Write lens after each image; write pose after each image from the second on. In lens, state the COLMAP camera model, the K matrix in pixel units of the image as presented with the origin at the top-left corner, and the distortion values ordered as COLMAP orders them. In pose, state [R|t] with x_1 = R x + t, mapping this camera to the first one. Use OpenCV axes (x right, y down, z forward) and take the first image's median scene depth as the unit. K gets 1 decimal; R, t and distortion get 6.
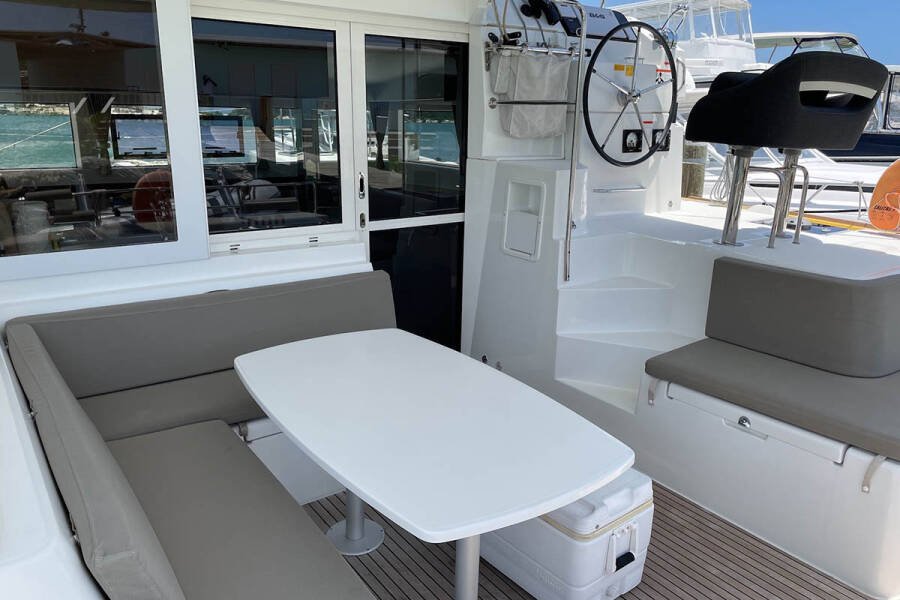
lens RADIAL K [[662.6, 0, 437.0], [0, 662.6, 297.2], [0, 0, 1]] dist [0.074486, -0.000240]
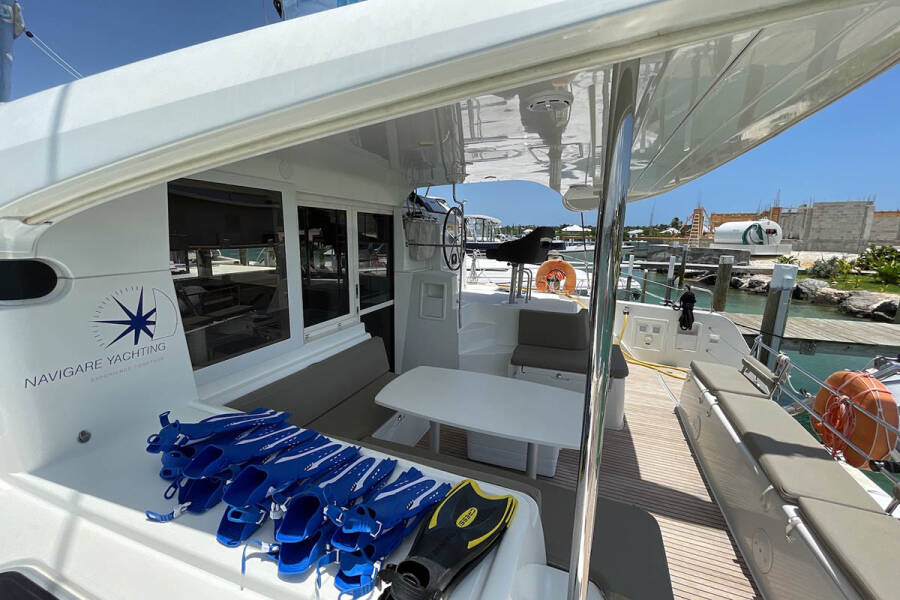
lens RADIAL K [[368.3, 0, 453.1], [0, 368.3, 300.6], [0, 0, 1]] dist [-0.003268, 0.000339]
pose [[0.829658, -0.096978, 0.549784, -0.429457], [0.135159, 0.990392, -0.029264, -0.075481], [-0.541663, 0.098587, 0.834794, 0.026169]]
